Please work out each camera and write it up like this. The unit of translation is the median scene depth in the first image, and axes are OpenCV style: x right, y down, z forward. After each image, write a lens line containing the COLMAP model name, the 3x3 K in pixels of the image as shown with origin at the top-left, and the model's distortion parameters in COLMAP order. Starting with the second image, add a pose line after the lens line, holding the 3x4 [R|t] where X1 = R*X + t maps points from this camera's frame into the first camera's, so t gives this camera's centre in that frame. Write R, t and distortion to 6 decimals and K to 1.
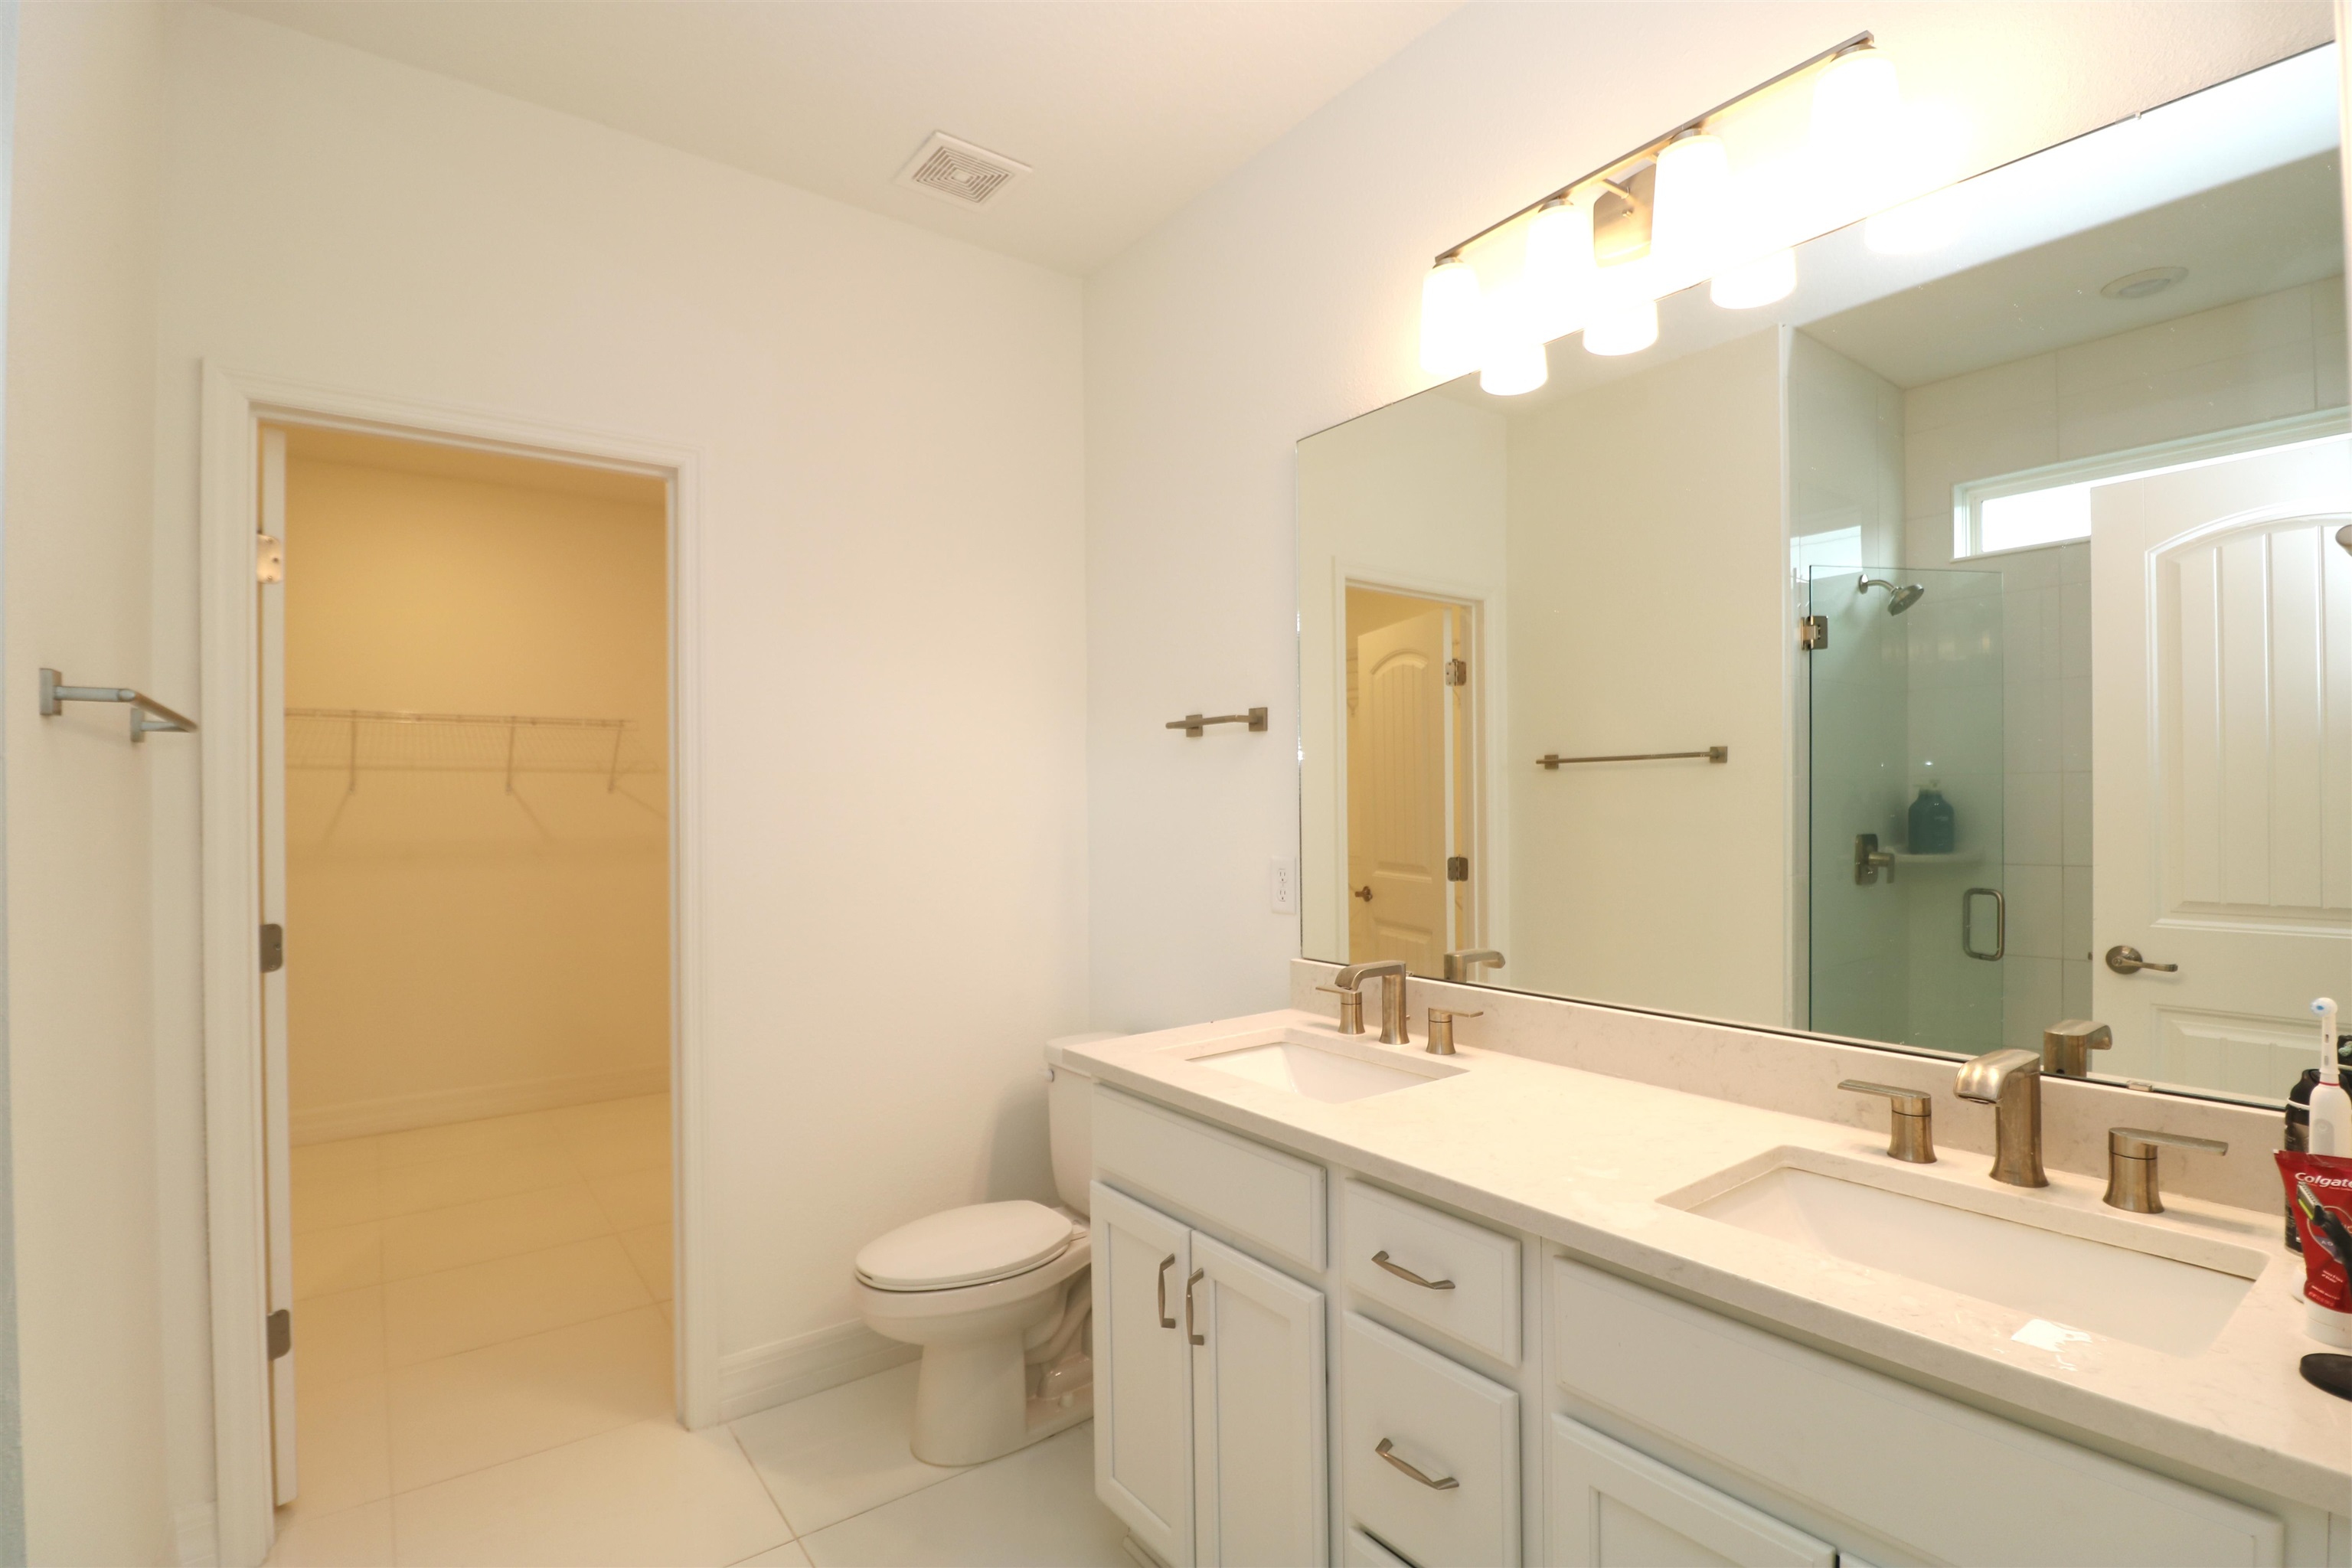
lens RADIAL K [[1087.1, 0, 1180.2], [0, 1087.1, 789.0], [0, 0, 1]] dist [-0.003601, -0.011536]
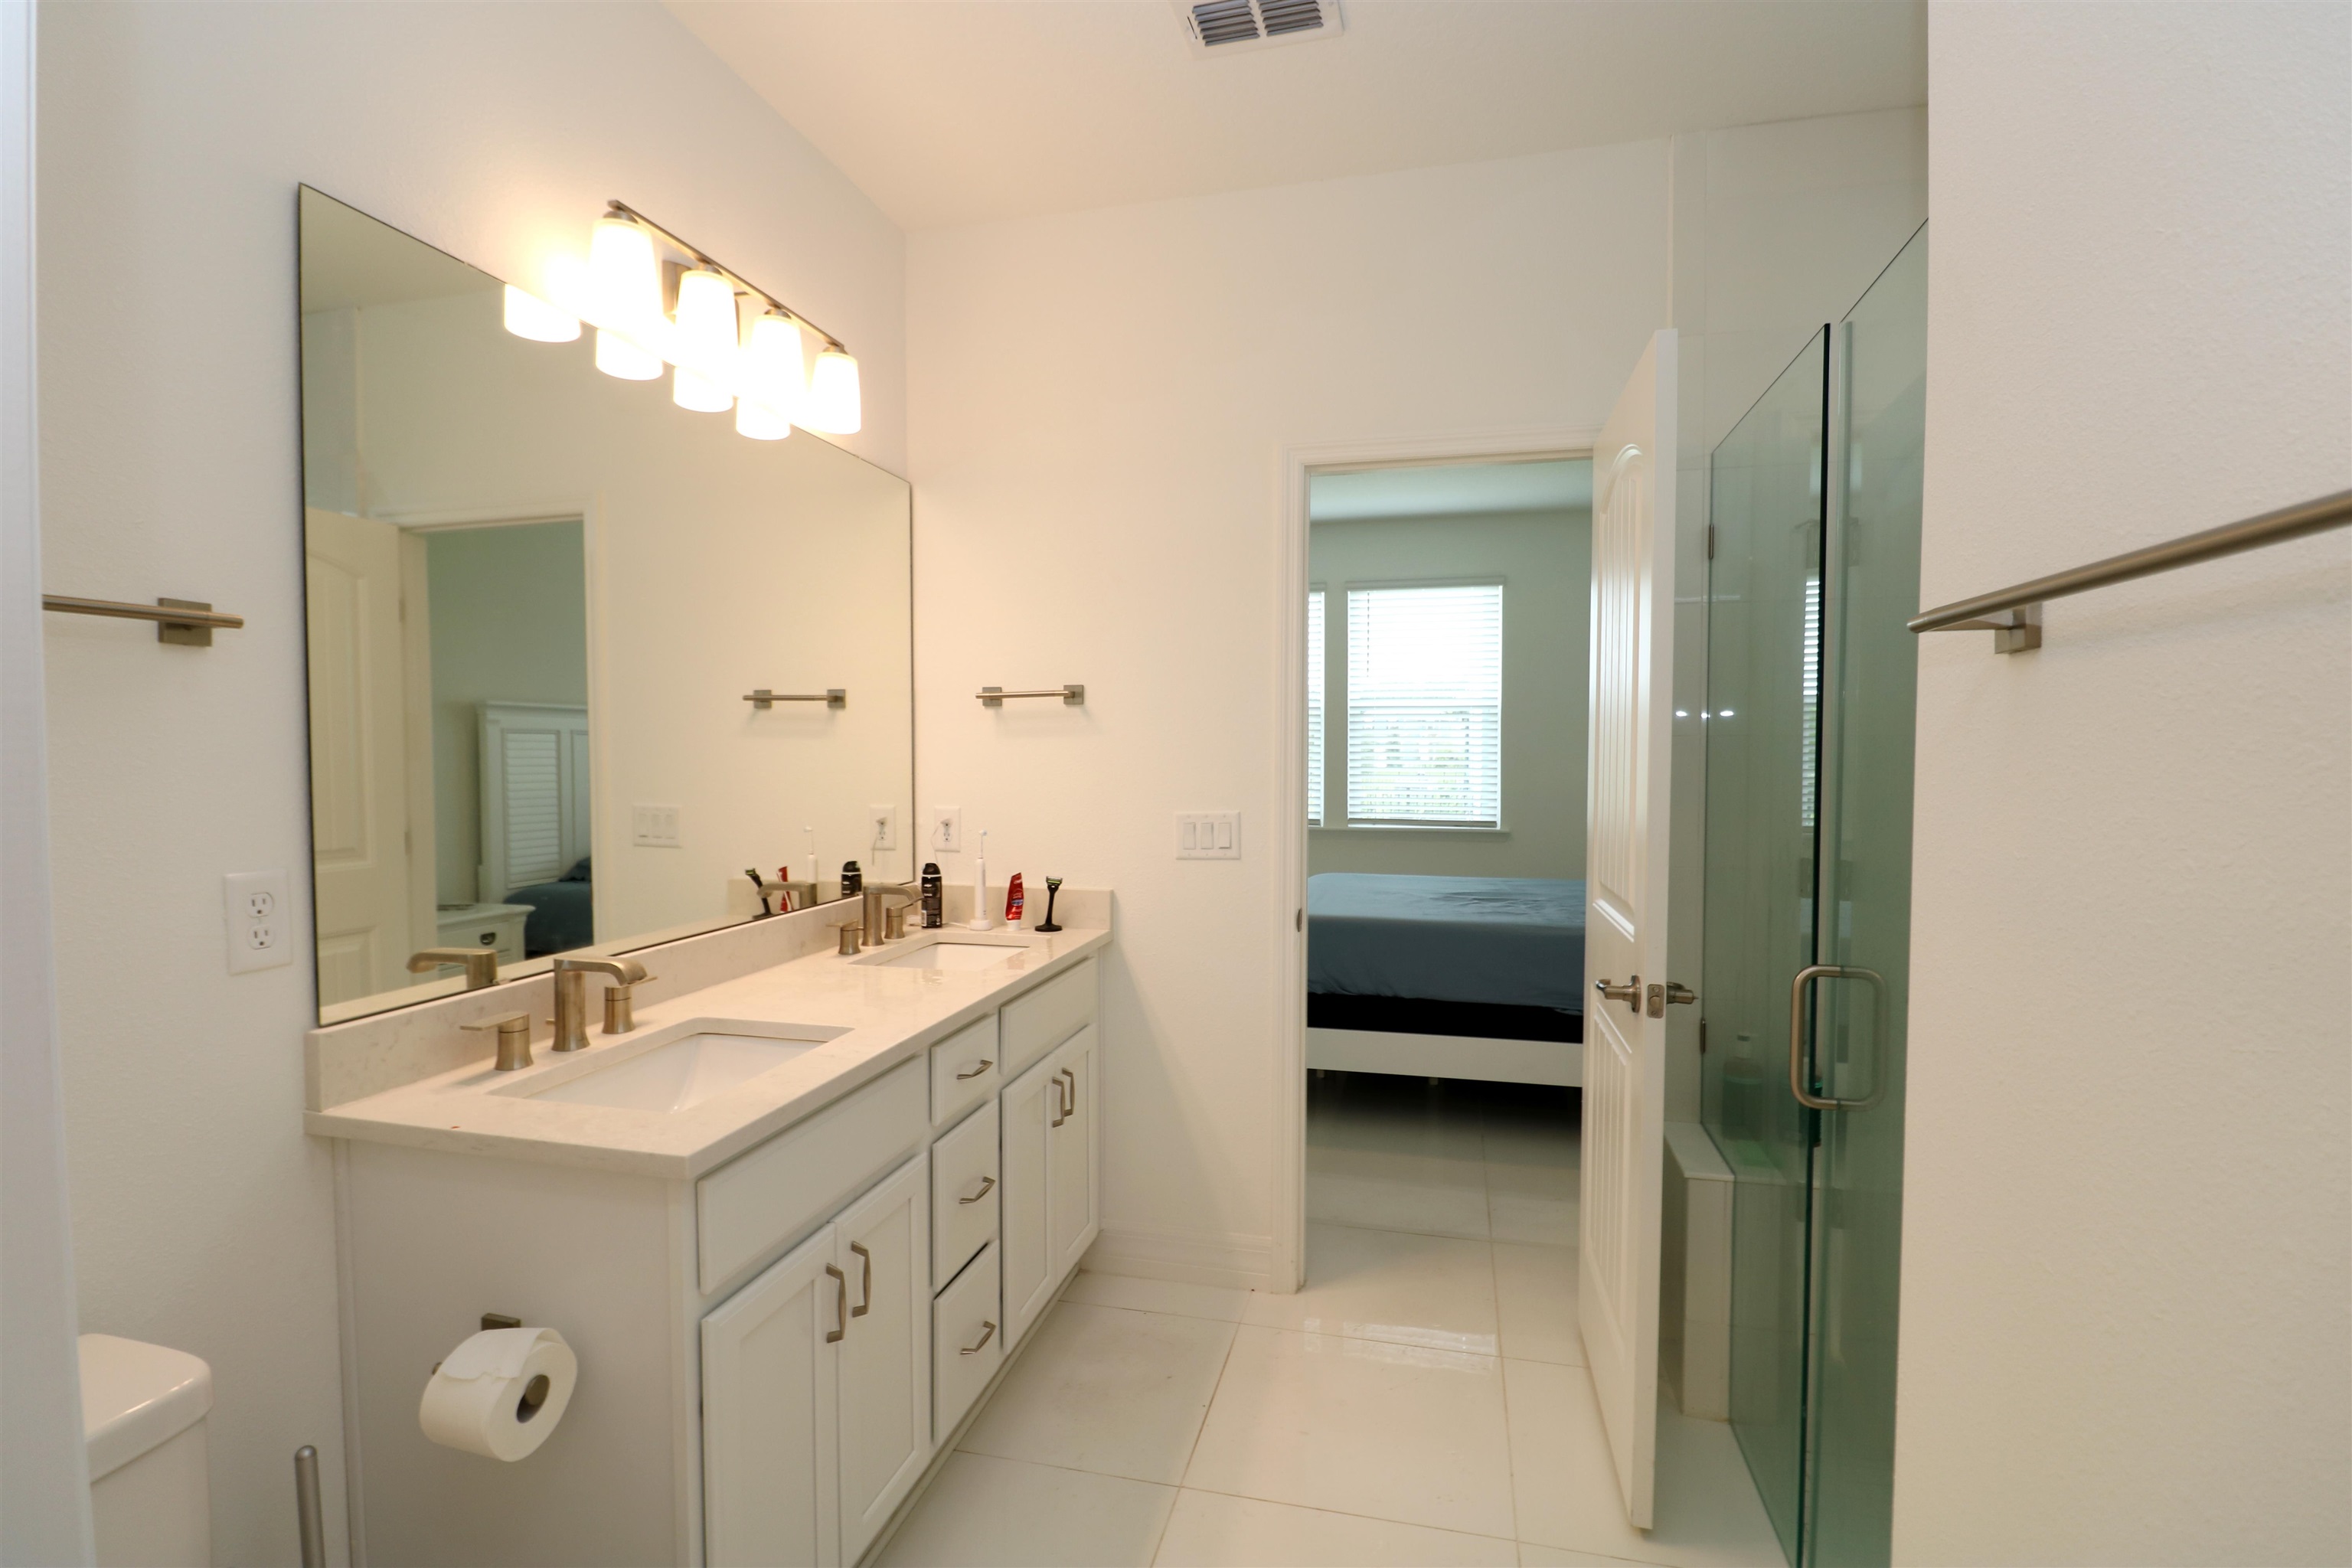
lens RADIAL K [[1087.1, 0, 1180.2], [0, 1087.1, 789.0], [0, 0, 1]] dist [-0.003601, -0.011536]
pose [[-0.633171, 0.009656, 0.773951, -0.878419], [0.003809, 0.999949, -0.009360, 0.032580], [-0.774002, -0.002978, -0.633176, 1.294913]]
